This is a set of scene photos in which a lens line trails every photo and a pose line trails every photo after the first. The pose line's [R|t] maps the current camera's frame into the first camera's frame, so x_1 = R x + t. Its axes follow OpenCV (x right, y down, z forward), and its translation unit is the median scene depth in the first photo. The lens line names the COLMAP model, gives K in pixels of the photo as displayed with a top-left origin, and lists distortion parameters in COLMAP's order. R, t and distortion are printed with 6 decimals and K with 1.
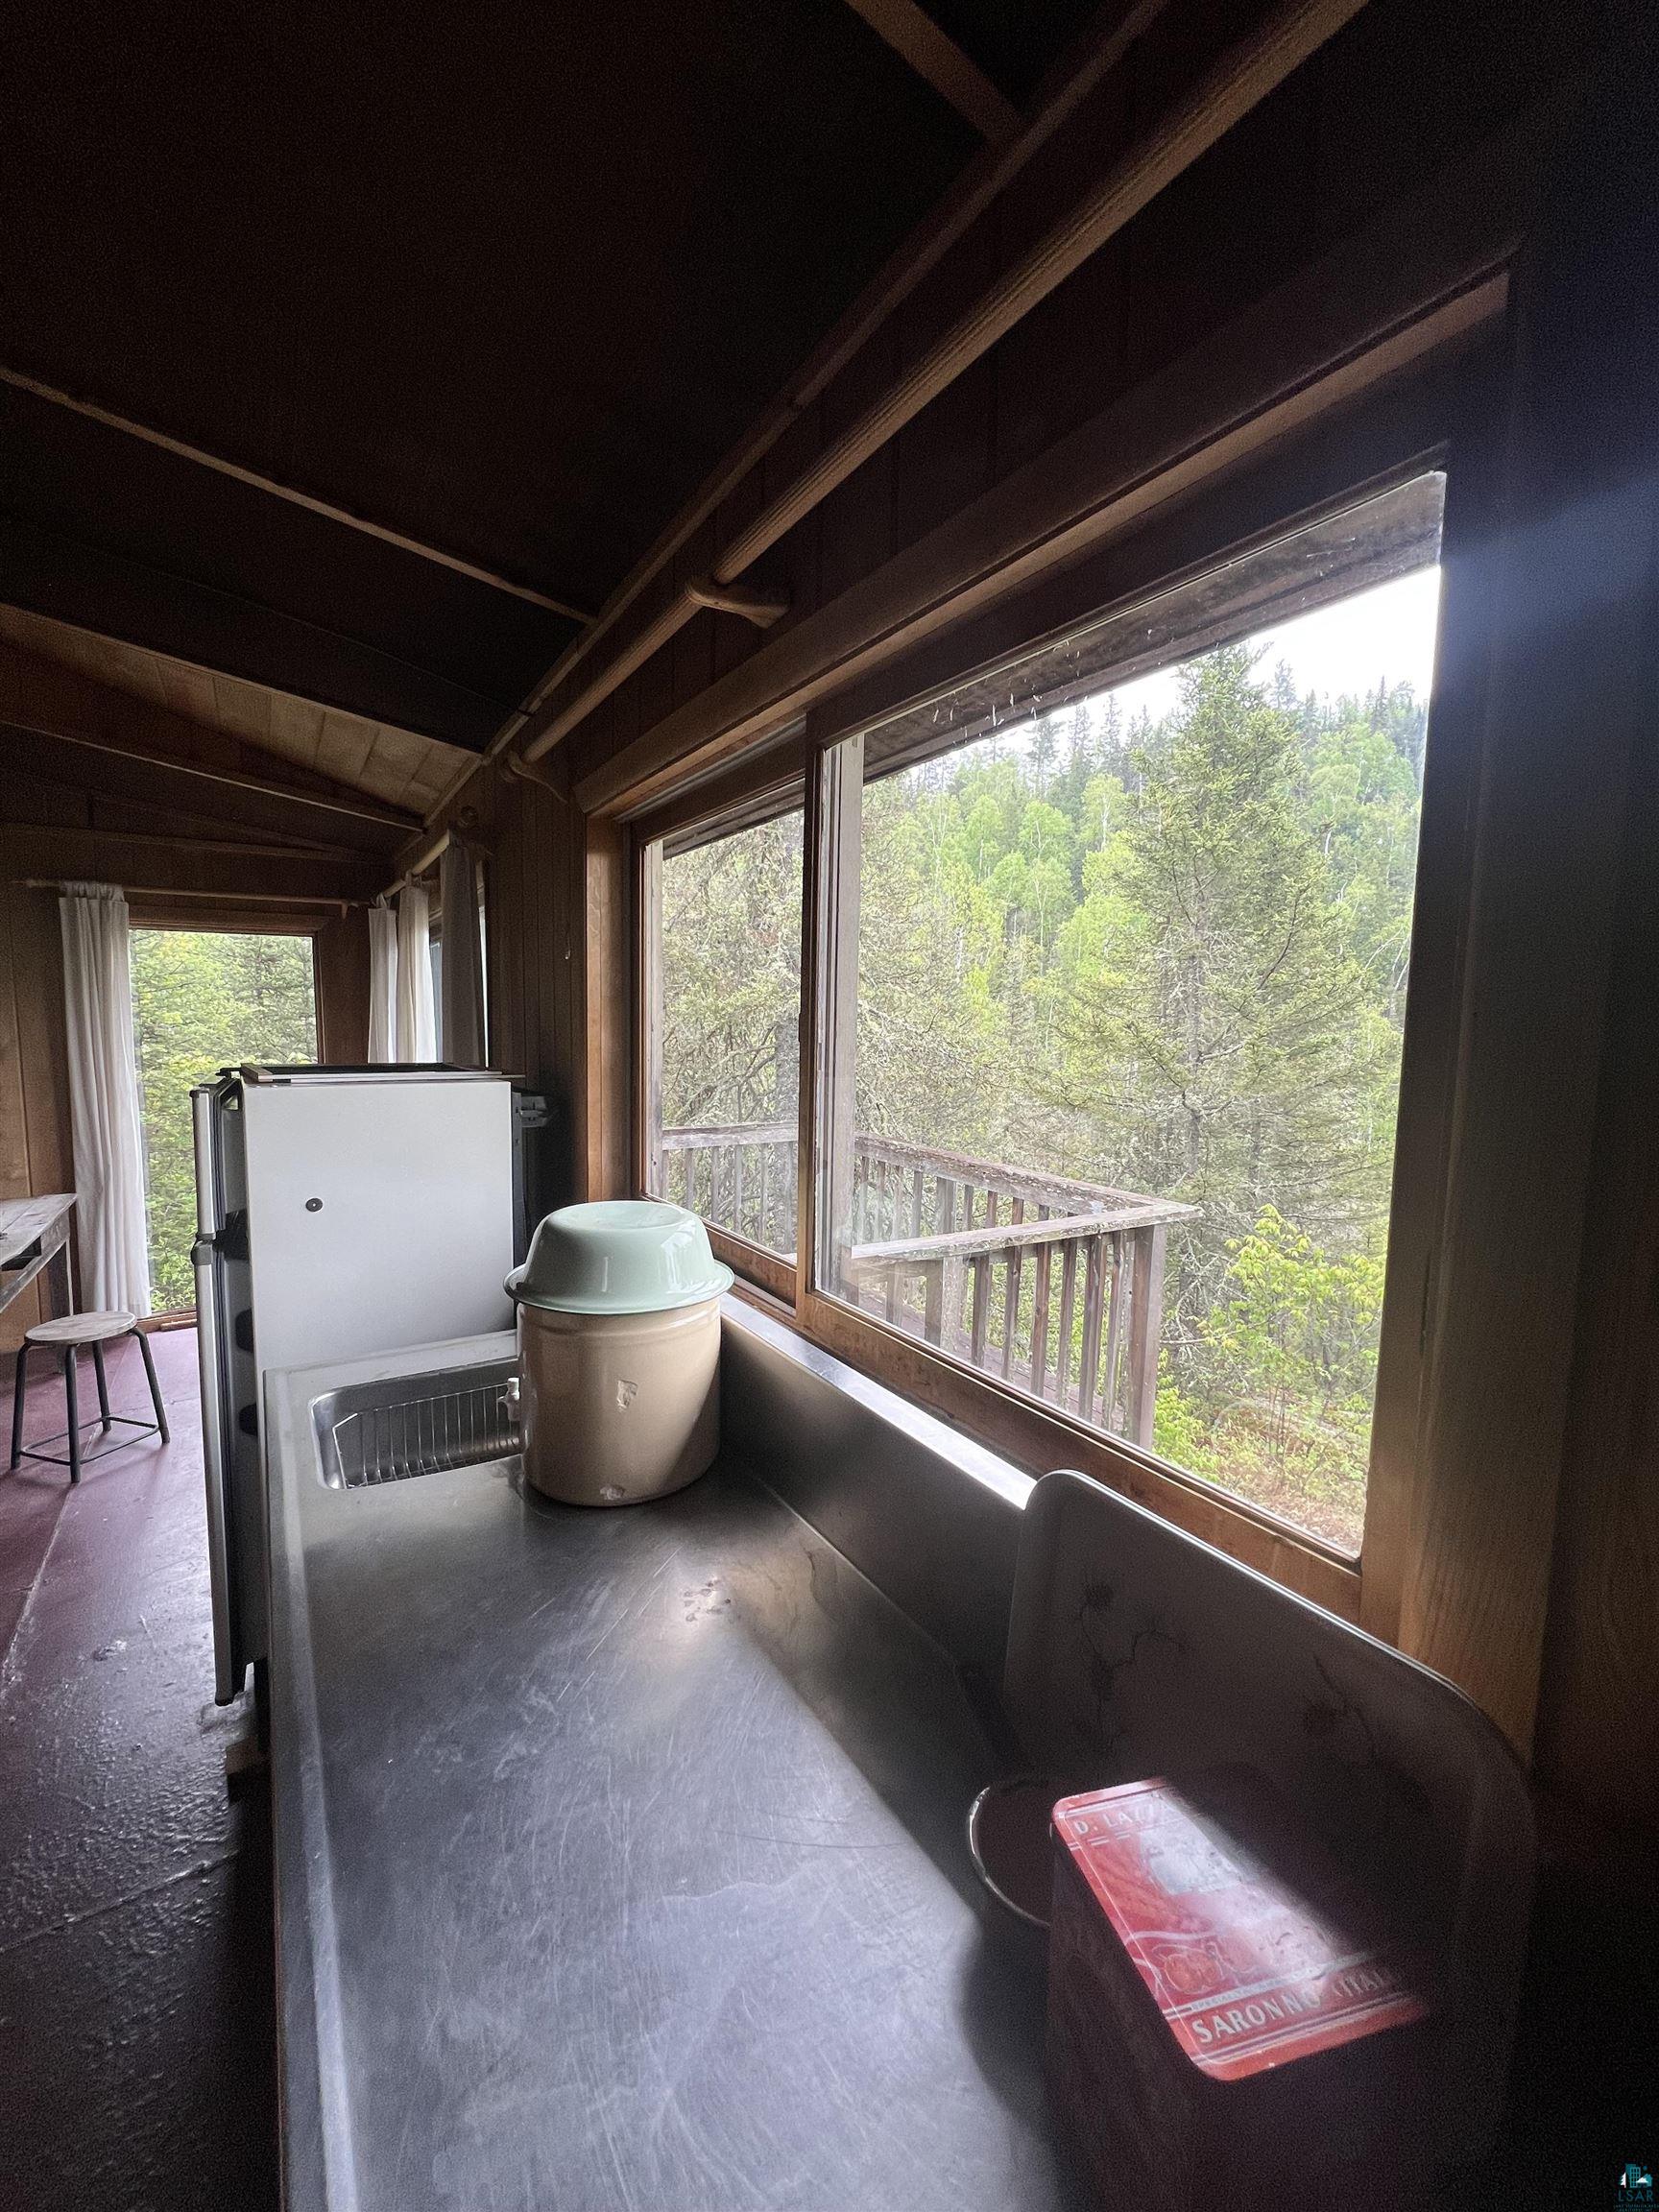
lens RADIAL K [[882.6, 0, 829.6], [0, 882.6, 1104.6], [0, 0, 1]] dist [-0.002245, 0.000553]
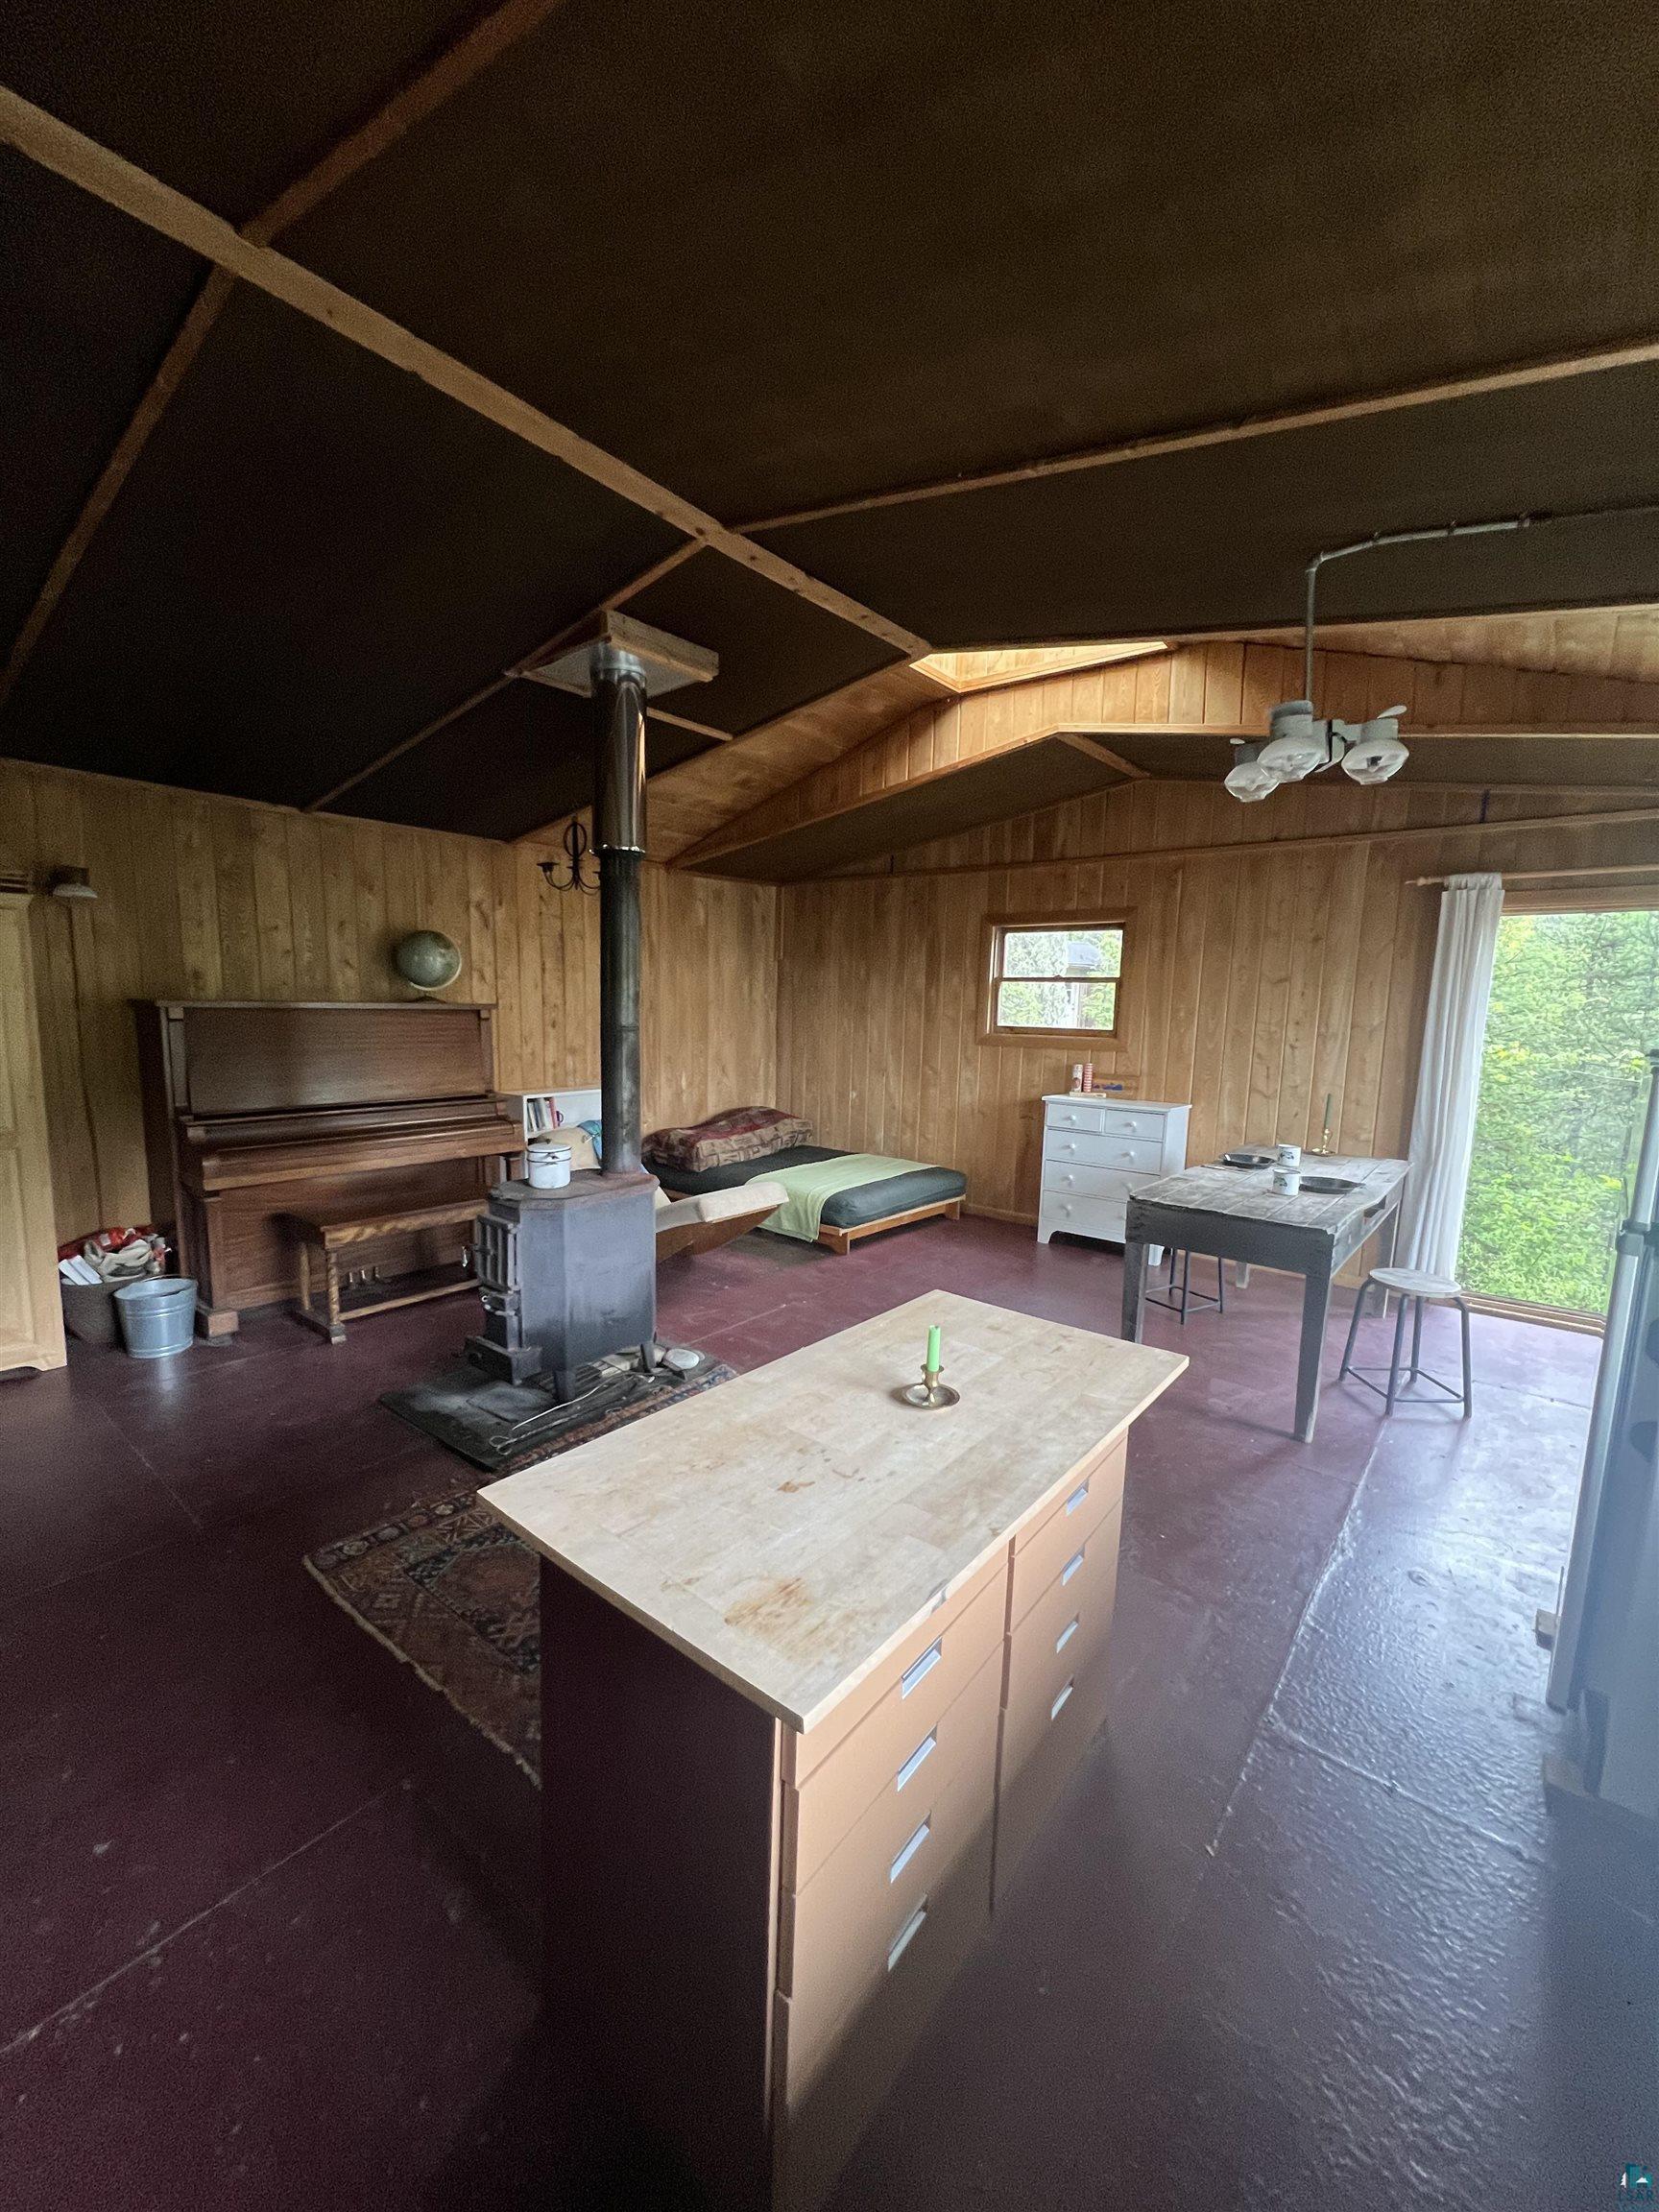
lens RADIAL K [[882.6, 0, 826.1], [0, 882.6, 1106.1], [0, 0, 1]] dist [-0.002245, 0.000553]
pose [[0.306552, 0.116420, -0.944707, -0.055545], [-0.109242, 0.990237, 0.086583, 0.019026], [0.945564, 0.076660, 0.316277, -0.053357]]
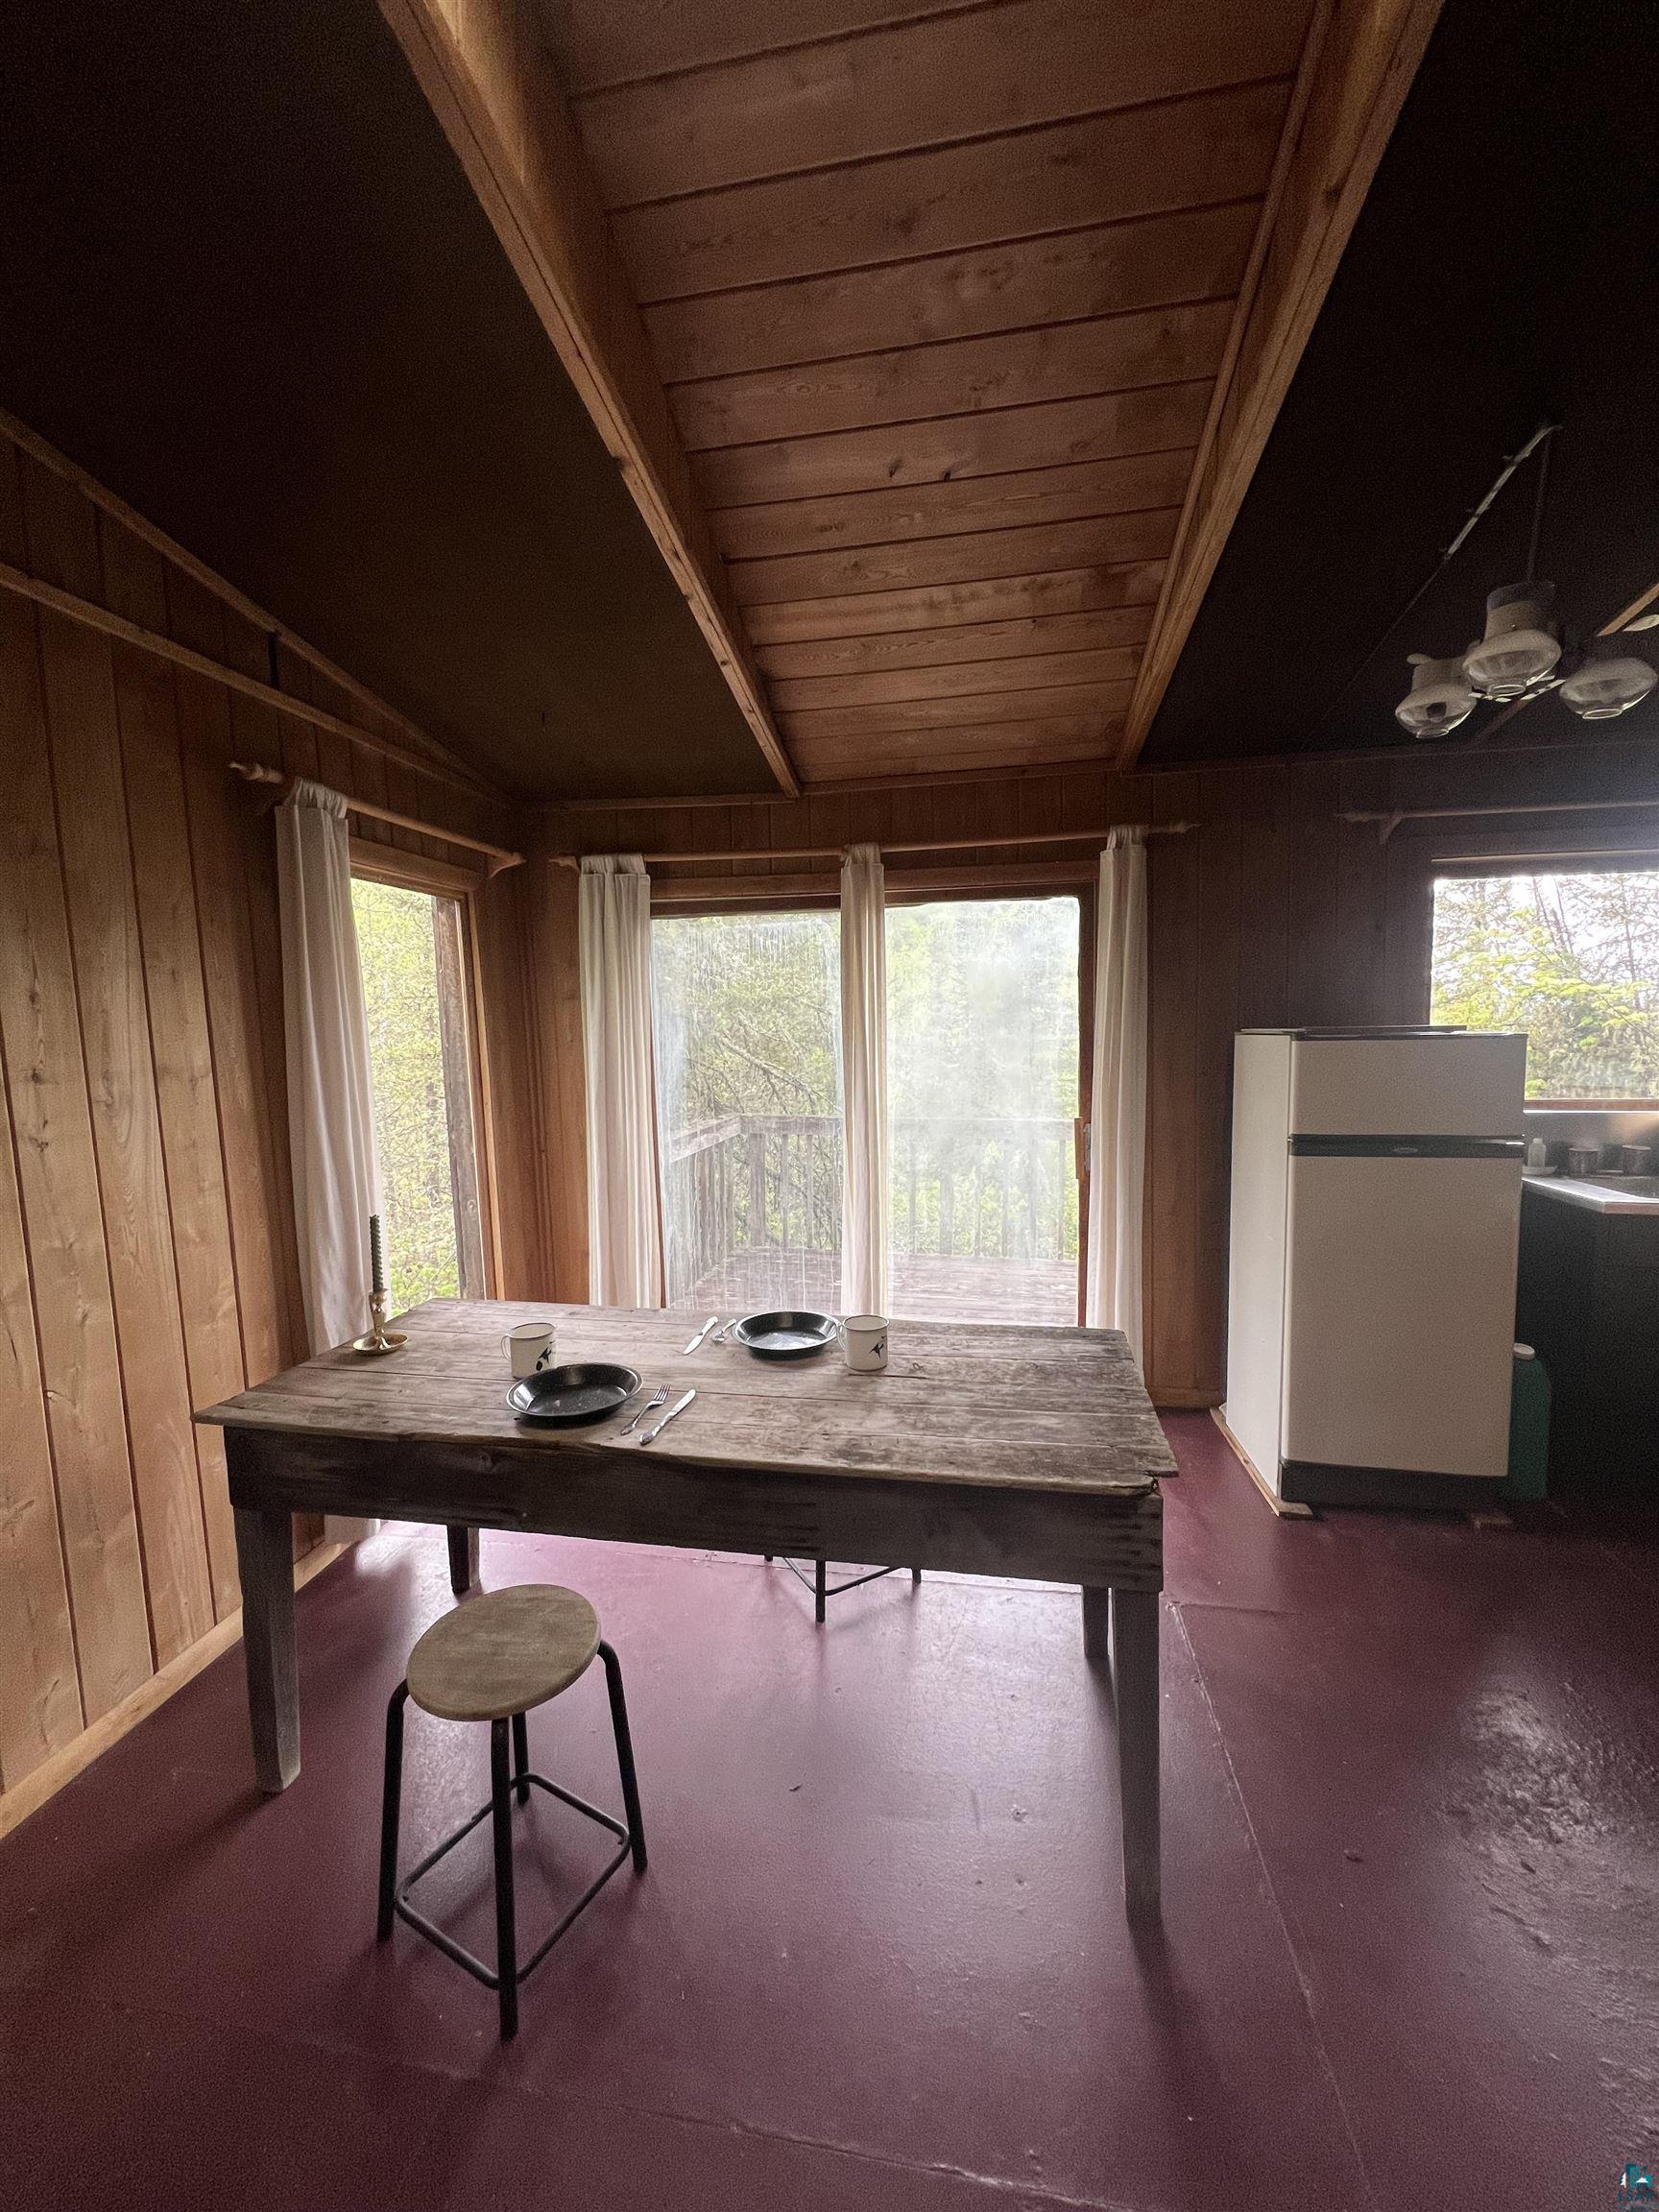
lens RADIAL K [[882.6, 0, 827.5], [0, 882.6, 1109.4], [0, 0, 1]] dist [-0.002245, 0.000553]
pose [[0.679611, -0.094150, 0.727506, -1.260360], [0.097094, 0.994549, 0.038007, -0.029808], [-0.727119, 0.044806, 0.685048, 0.424715]]
